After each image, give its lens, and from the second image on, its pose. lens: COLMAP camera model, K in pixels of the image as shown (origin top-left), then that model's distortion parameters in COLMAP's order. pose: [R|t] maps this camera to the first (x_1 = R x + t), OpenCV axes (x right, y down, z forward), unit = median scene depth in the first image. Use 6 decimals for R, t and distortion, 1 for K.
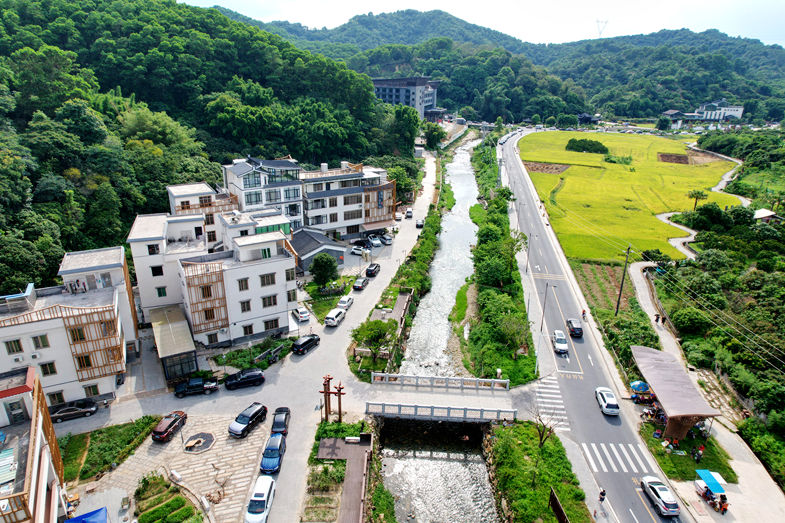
lens RADIAL K [[502.2, 0, 392.5], [0, 502.2, 261.5], [0, 0, 1]] dist [-0.073551, 0.072478]
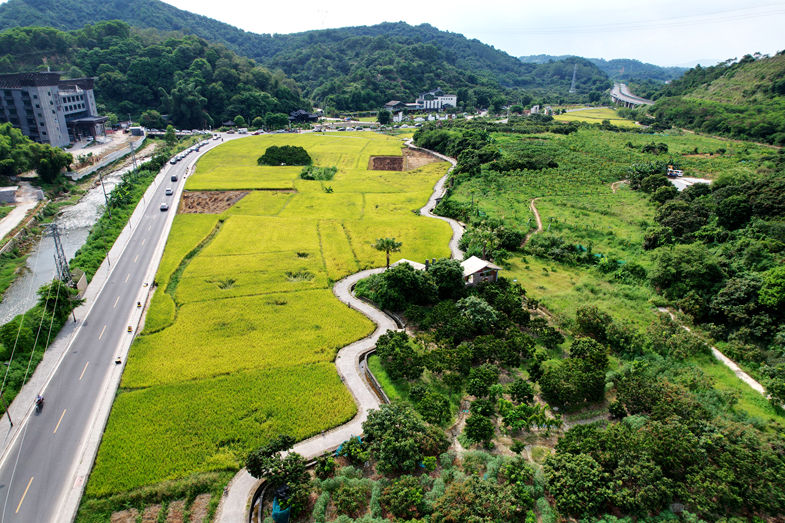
lens RADIAL K [[502.2, 0, 392.5], [0, 502.2, 261.5], [0, 0, 1]] dist [-0.073551, 0.072478]
pose [[0.895511, -0.168547, 0.411888, 0.136303], [0.163700, 0.985375, 0.047312, -0.055955], [-0.413838, 0.025058, 0.910006, 0.155770]]
